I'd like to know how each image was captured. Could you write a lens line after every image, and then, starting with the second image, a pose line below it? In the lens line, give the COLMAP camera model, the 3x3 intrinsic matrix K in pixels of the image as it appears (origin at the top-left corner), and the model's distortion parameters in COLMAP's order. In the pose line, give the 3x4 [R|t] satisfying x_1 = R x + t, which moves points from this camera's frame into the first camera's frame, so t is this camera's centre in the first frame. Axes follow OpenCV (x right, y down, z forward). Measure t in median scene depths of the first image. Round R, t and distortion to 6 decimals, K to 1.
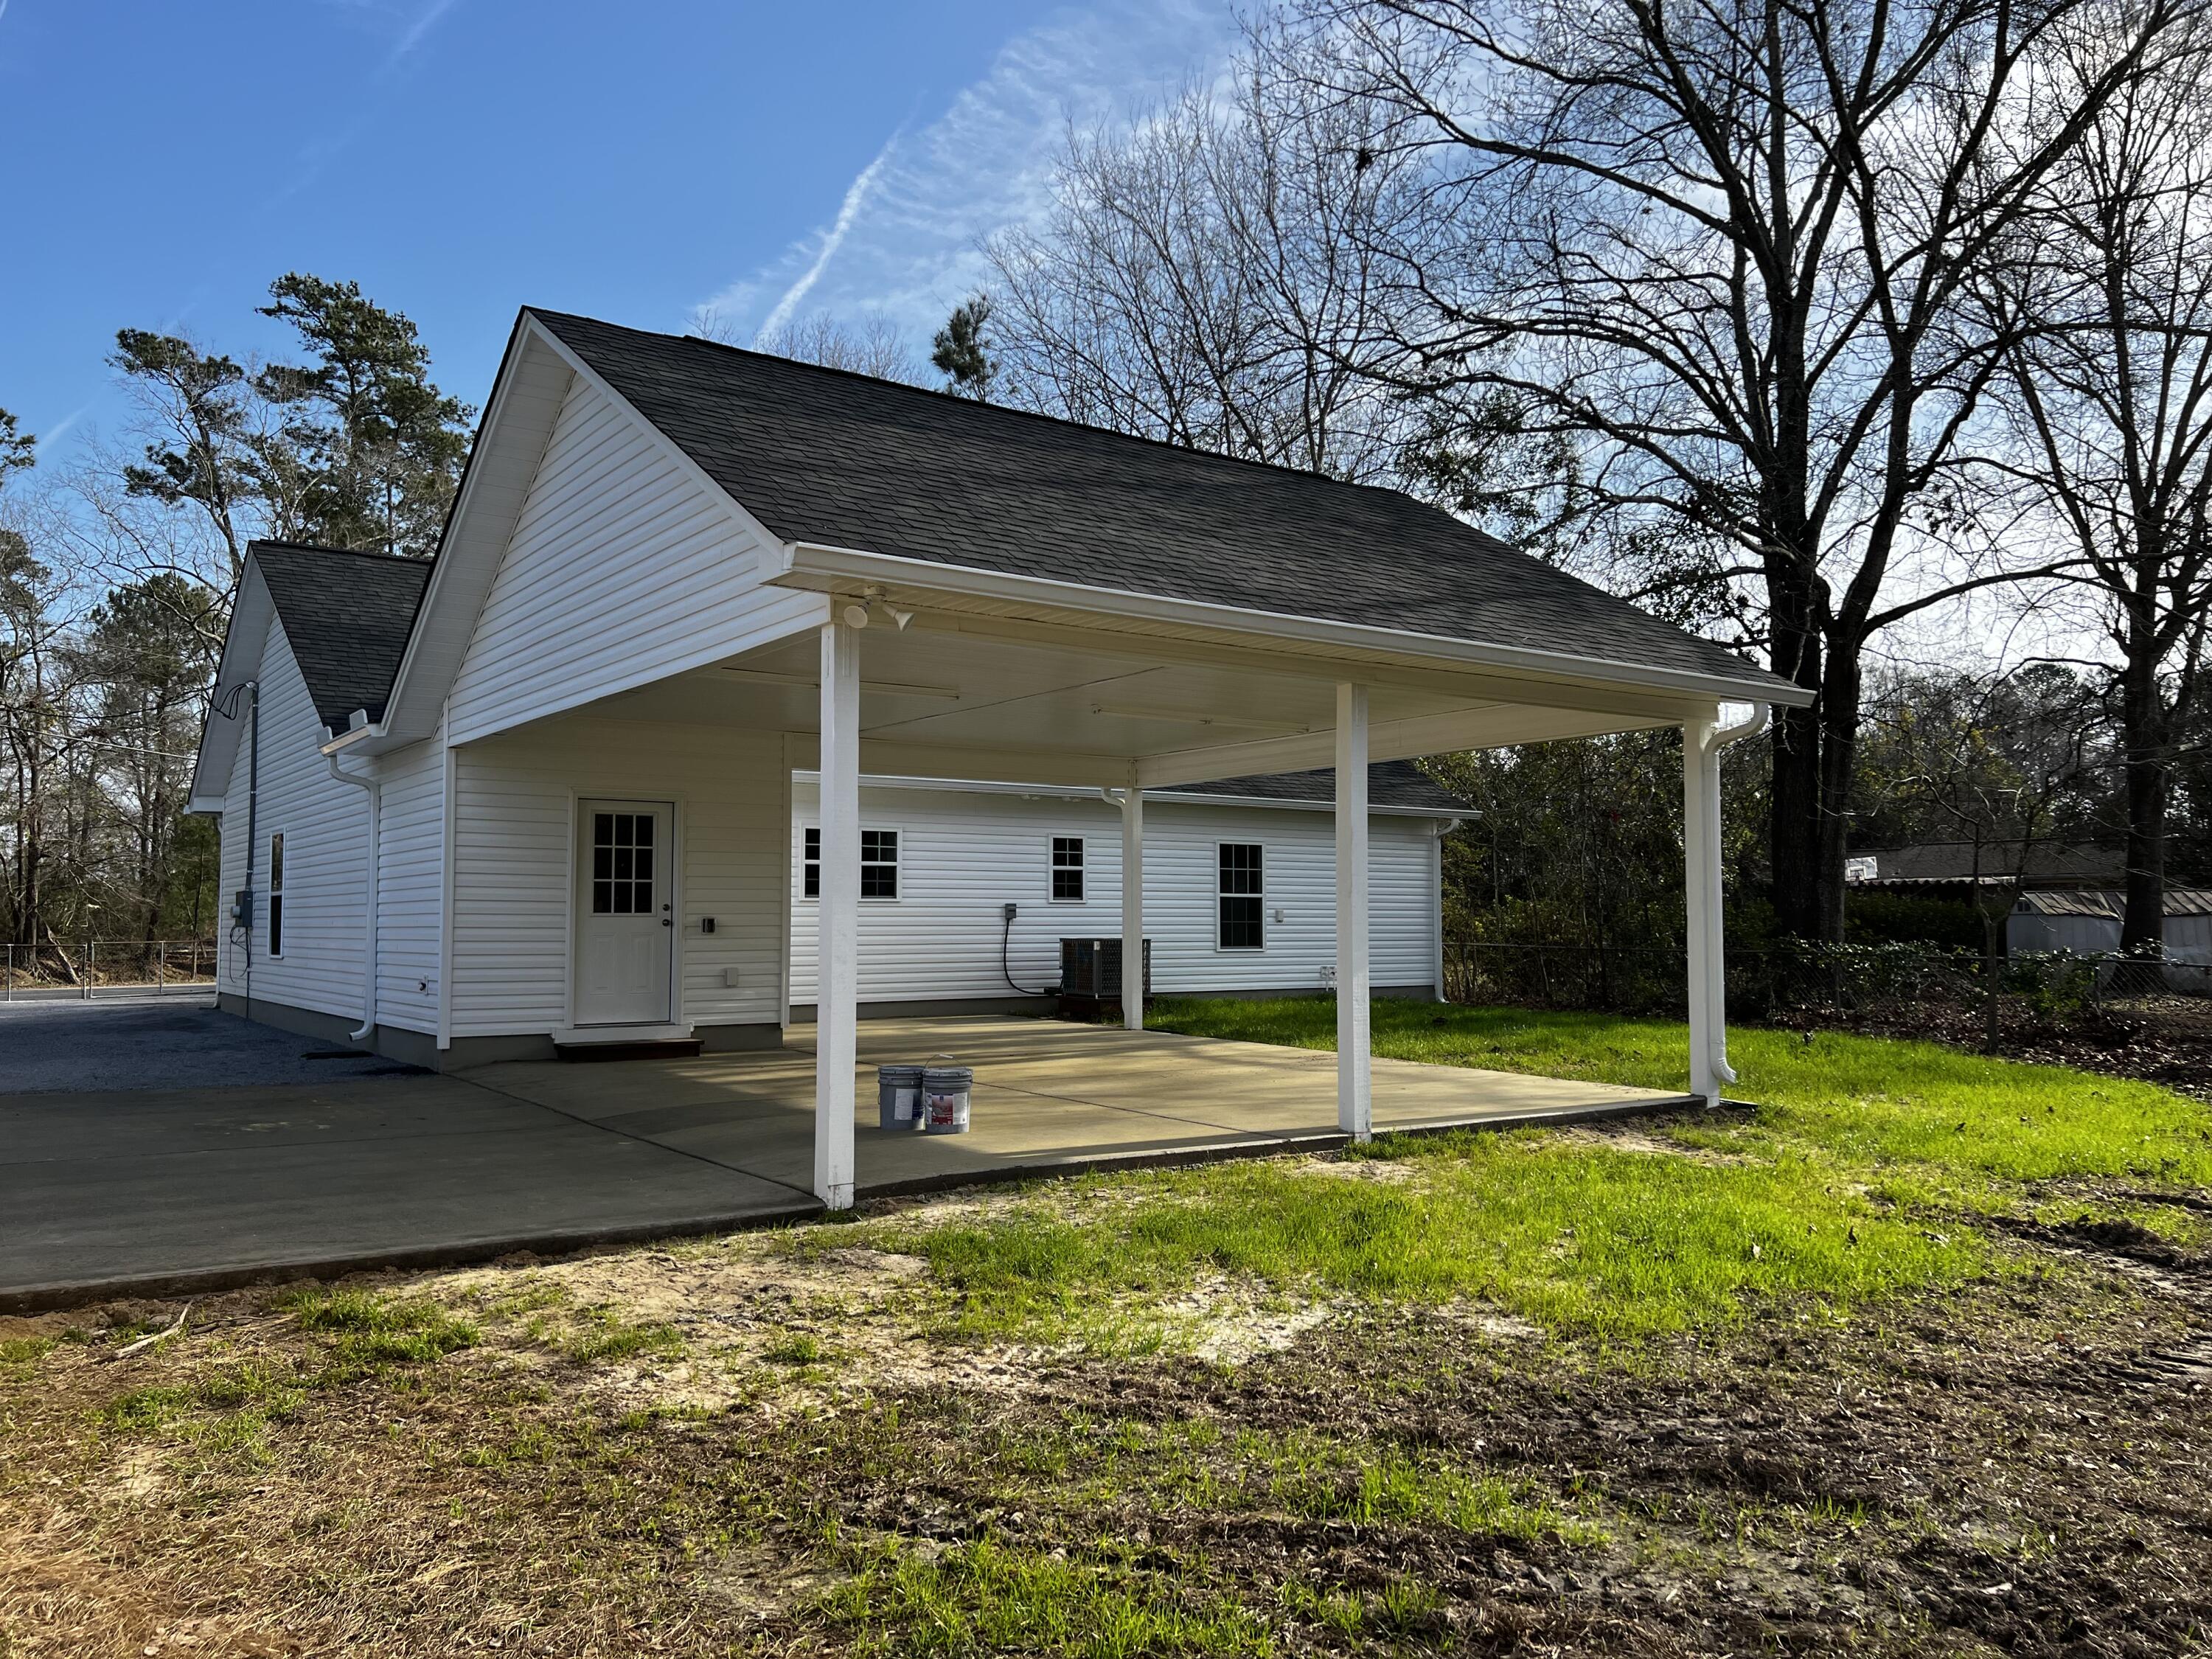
lens RADIAL K [[1645.5, 0, 1106.0], [0, 1645.5, 829.5], [0, 0, 1]] dist [0.086054, -0.105553]
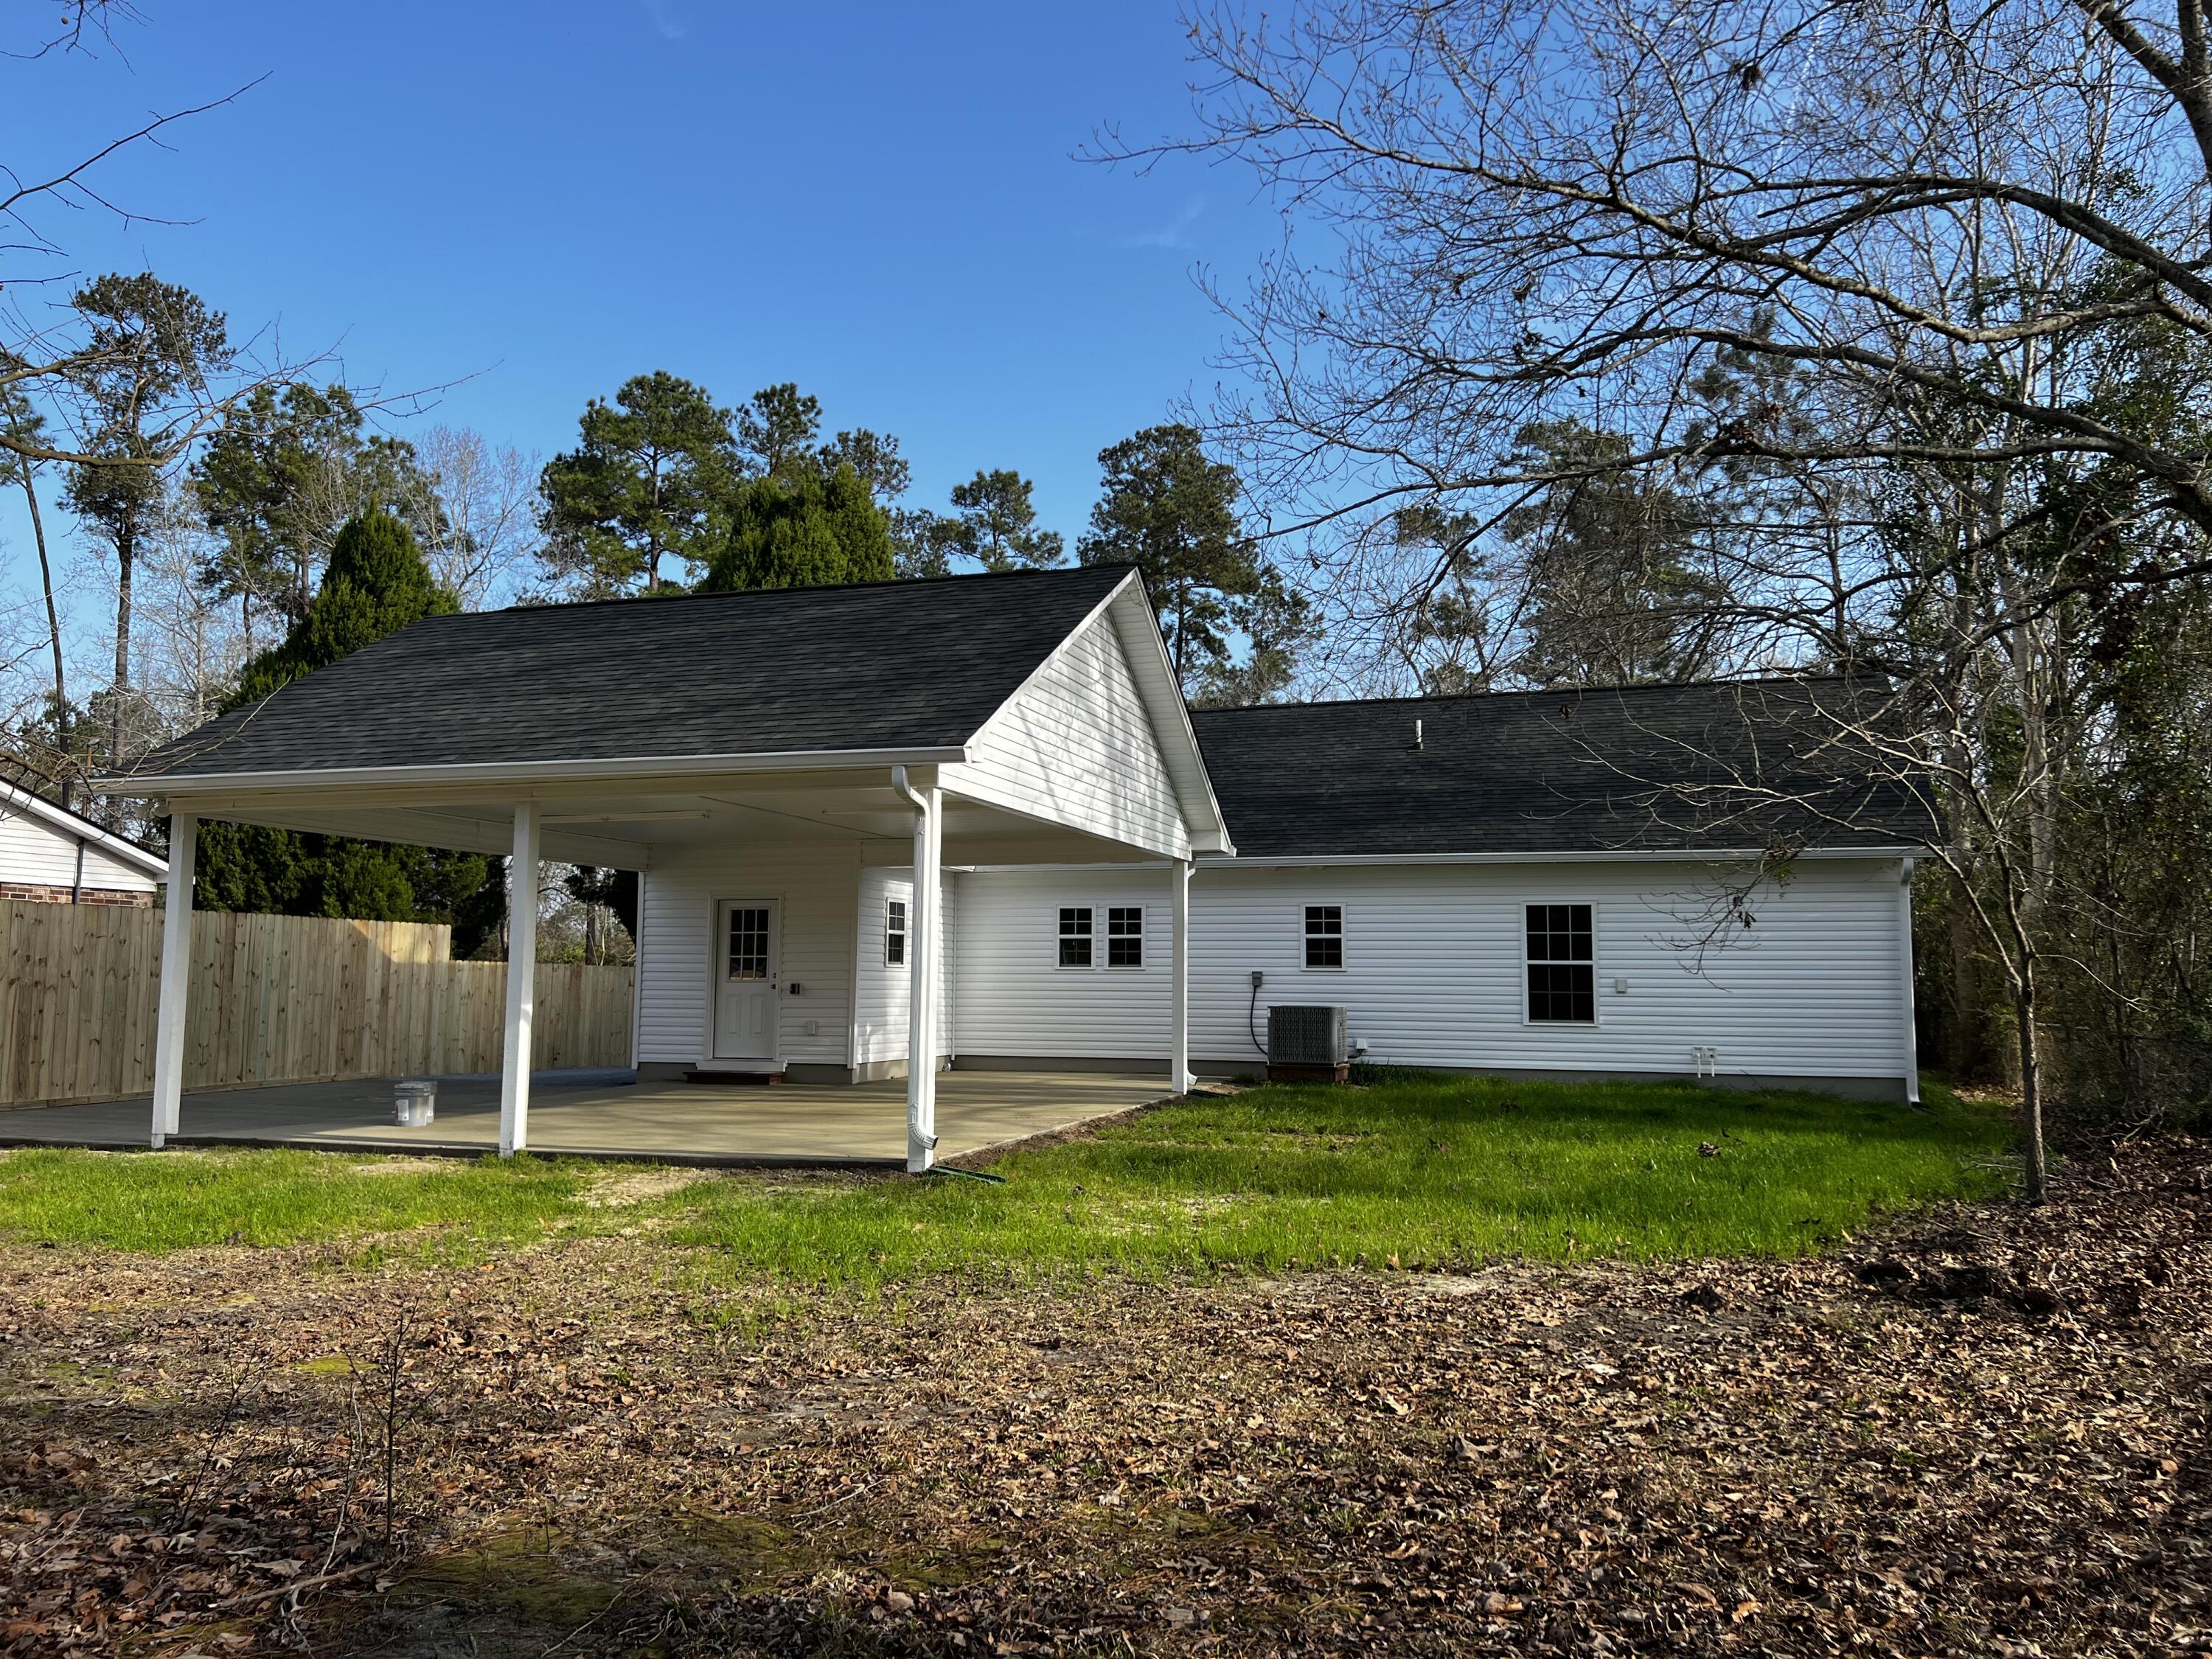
lens RADIAL K [[1645.5, 0, 1106.0], [0, 1645.5, 829.5], [0, 0, 1]] dist [0.086054, -0.105553]
pose [[0.585417, -0.071917, -0.807537, 0.720749], [0.038485, 0.997400, -0.060926, 0.014504], [0.809819, 0.004589, 0.586662, 0.298032]]
